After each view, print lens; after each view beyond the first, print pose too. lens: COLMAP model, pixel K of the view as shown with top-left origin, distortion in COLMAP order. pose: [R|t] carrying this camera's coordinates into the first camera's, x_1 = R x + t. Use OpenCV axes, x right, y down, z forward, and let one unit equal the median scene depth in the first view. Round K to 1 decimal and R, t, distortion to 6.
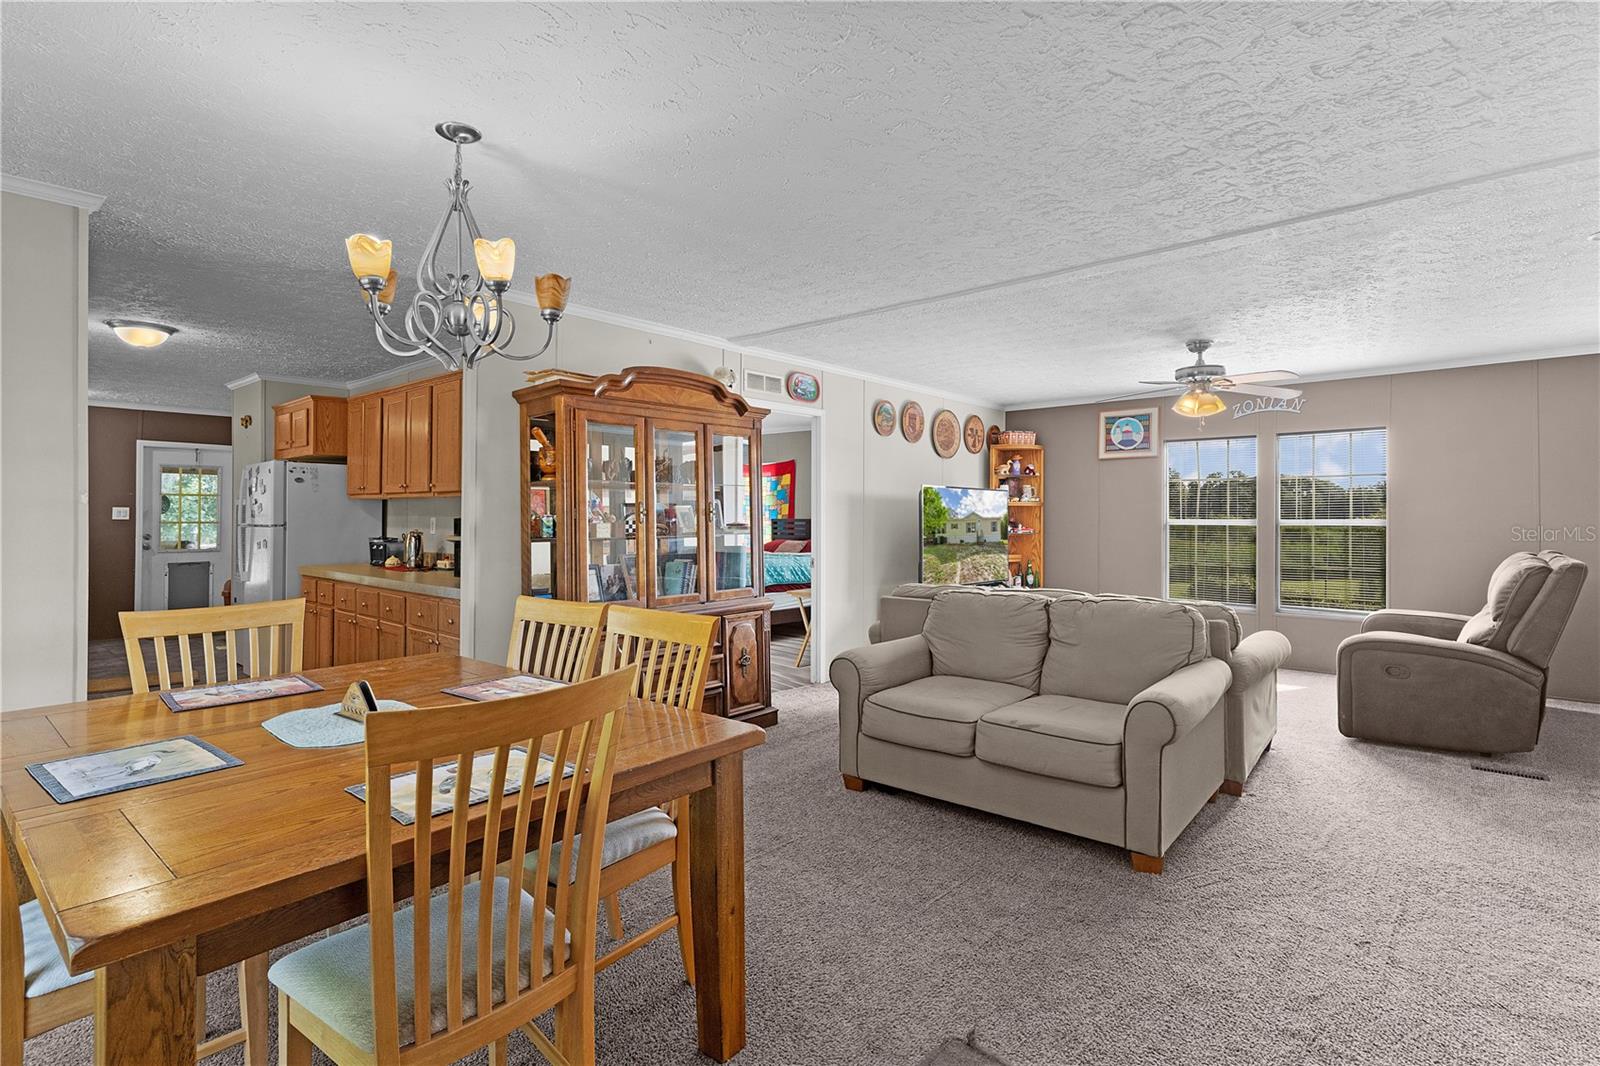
lens RADIAL K [[779.6, 0, 803.2], [0, 779.6, 512.7], [0, 0, 1]] dist [0.002874, -0.001255]
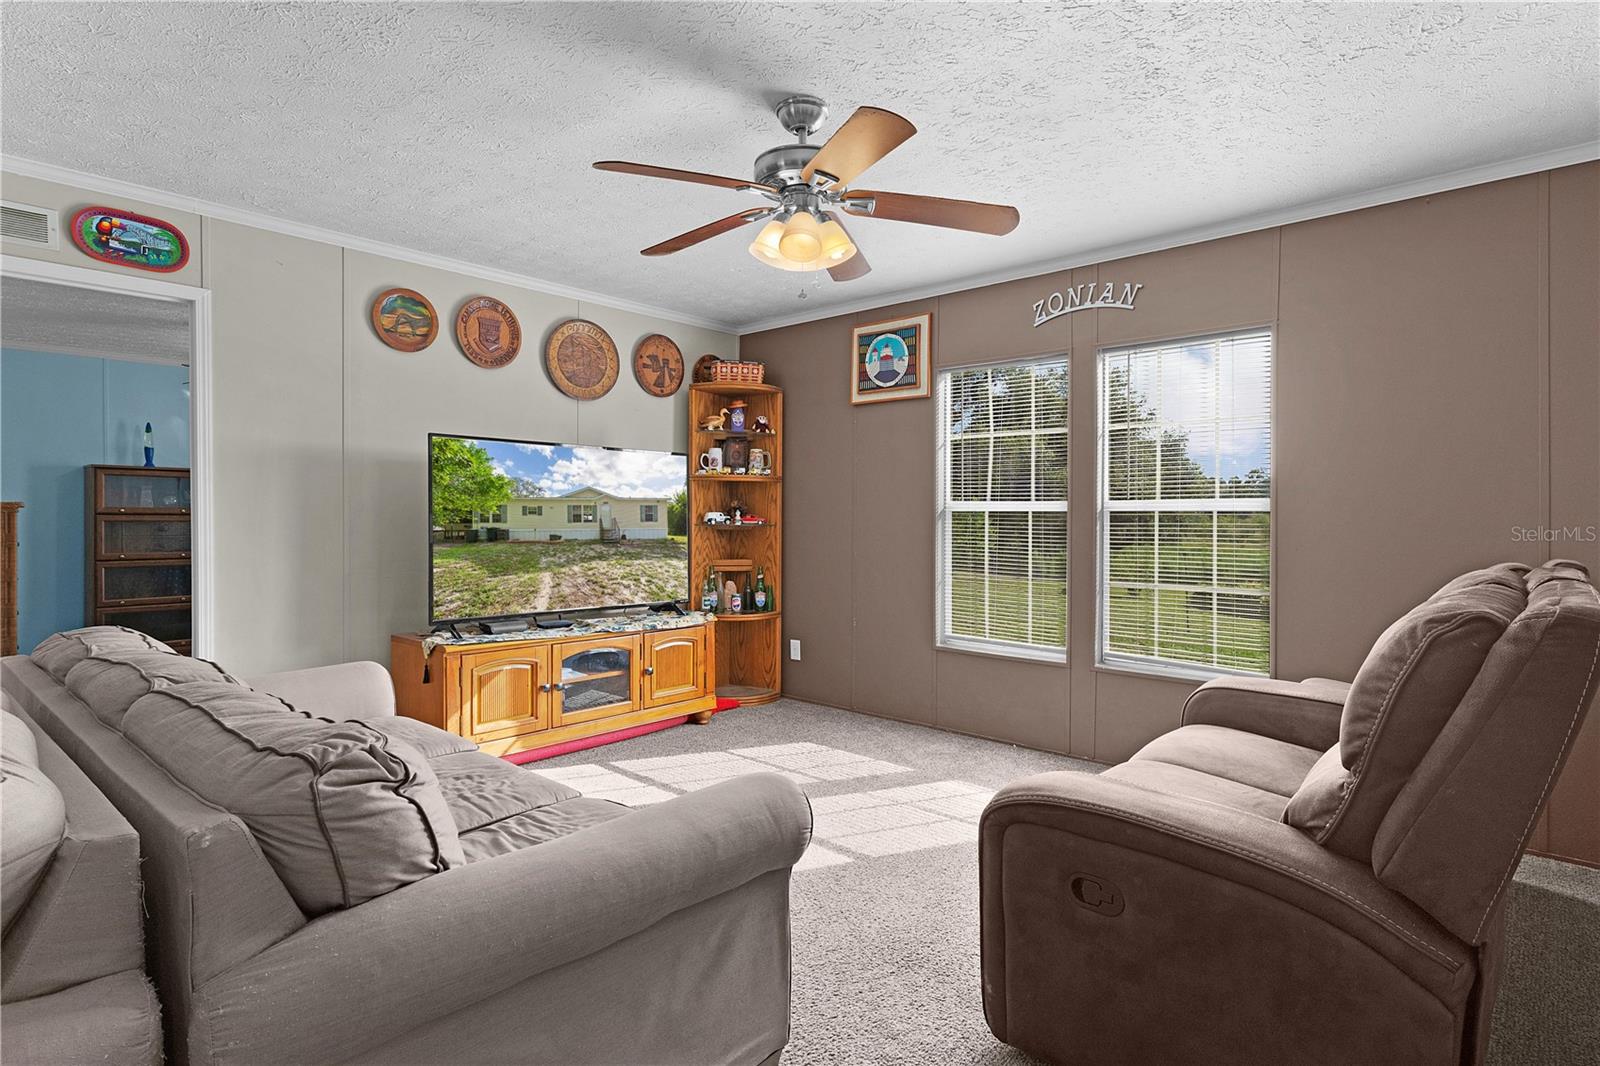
lens RADIAL K [[844.5, 0, 797.1], [0, 844.5, 522.3], [0, 0, 1]] dist [-0.003571, 0.001173]
pose [[0.999945, 0.002743, -0.010128, 0.364505], [-0.002598, 0.999894, 0.014306, 0.015366], [0.010166, -0.014279, 0.999846, 0.355369]]
